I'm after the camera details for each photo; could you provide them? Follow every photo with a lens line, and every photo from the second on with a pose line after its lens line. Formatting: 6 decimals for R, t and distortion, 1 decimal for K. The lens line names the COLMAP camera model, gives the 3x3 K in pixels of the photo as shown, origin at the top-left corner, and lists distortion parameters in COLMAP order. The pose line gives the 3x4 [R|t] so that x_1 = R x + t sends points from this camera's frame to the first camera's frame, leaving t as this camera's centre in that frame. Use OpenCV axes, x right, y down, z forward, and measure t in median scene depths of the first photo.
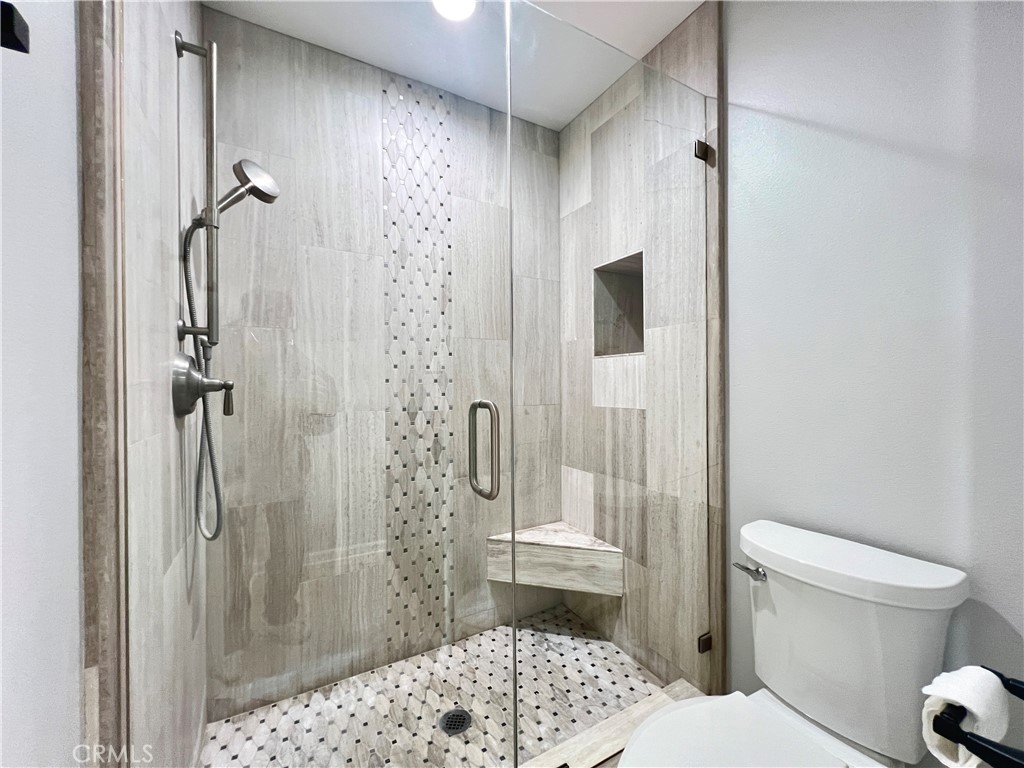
lens RADIAL K [[410.6, 0, 511.5], [0, 410.6, 384.4], [0, 0, 1]] dist [-0.002775, 0.000531]
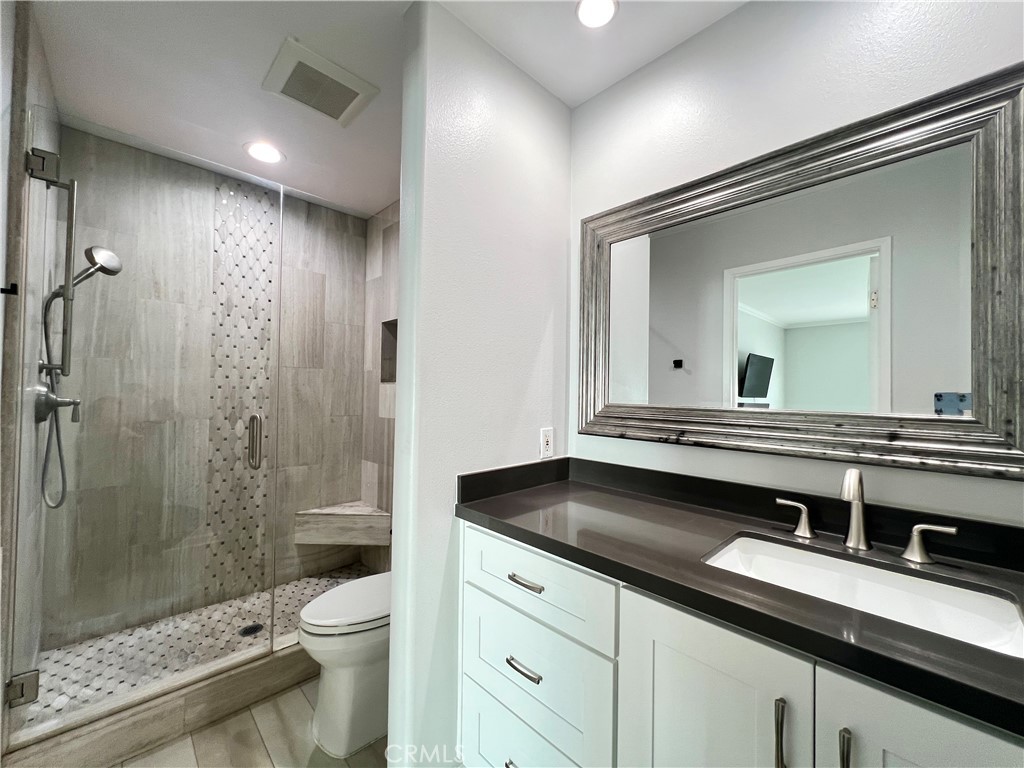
lens RADIAL K [[410.6, 0, 513.9], [0, 410.6, 384.7], [0, 0, 1]] dist [-0.002775, 0.000531]
pose [[0.966048, 0.027670, 0.256877, 0.320897], [-0.022836, 0.999502, -0.021784, -0.044938], [-0.257352, 0.015178, 0.966199, -0.586827]]
